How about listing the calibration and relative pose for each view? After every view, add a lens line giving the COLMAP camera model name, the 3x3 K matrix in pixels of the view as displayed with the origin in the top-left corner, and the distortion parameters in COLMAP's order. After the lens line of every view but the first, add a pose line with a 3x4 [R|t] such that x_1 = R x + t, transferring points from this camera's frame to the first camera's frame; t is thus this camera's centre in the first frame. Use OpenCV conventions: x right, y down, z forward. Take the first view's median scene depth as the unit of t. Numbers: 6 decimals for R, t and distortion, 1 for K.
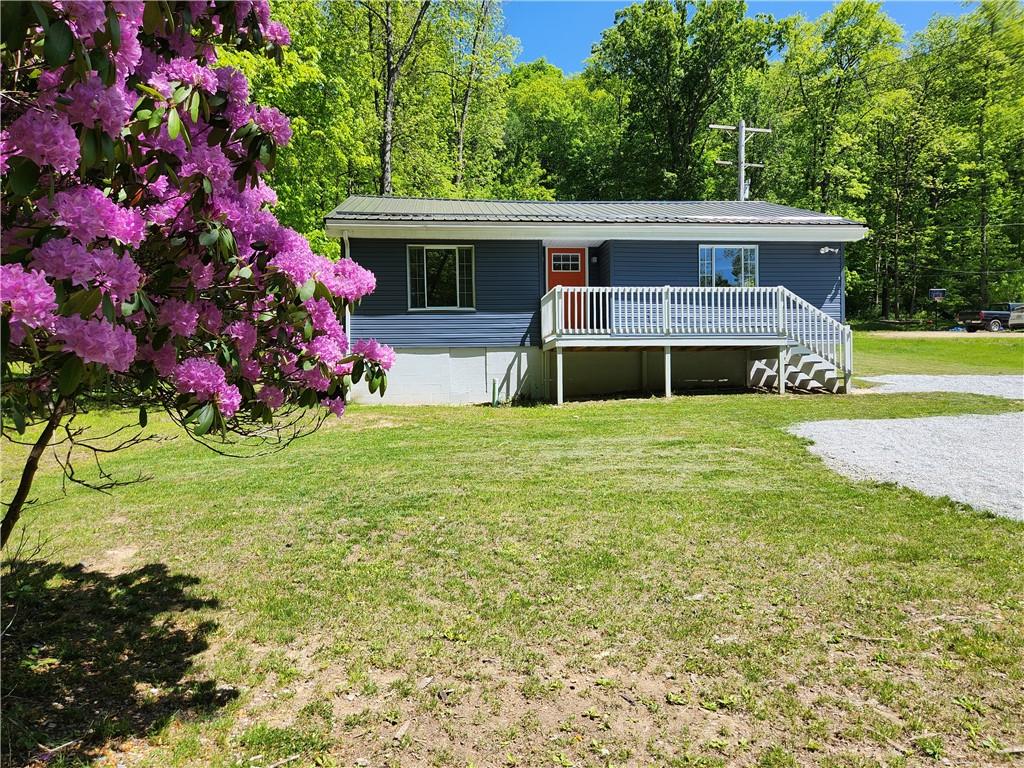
lens RADIAL K [[673.7, 0, 512.0], [0, 673.7, 384.0], [0, 0, 1]] dist [0.002277, -0.002709]
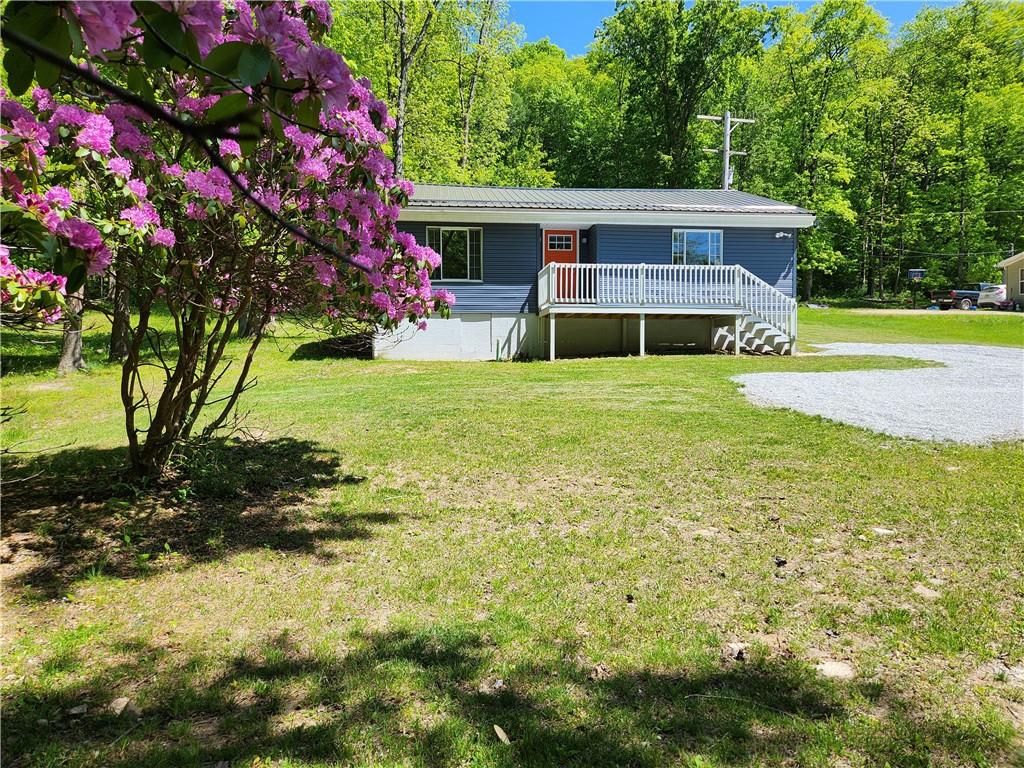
lens RADIAL K [[684.7, 0, 508.0], [0, 684.7, 369.3], [0, 0, 1]] dist [0.003640, 0.003842]
pose [[0.999900, 0.012951, -0.005653, -0.000713], [-0.012885, 0.999850, 0.011563, 0.016595], [0.005802, -0.011489, 0.999917, -0.117560]]
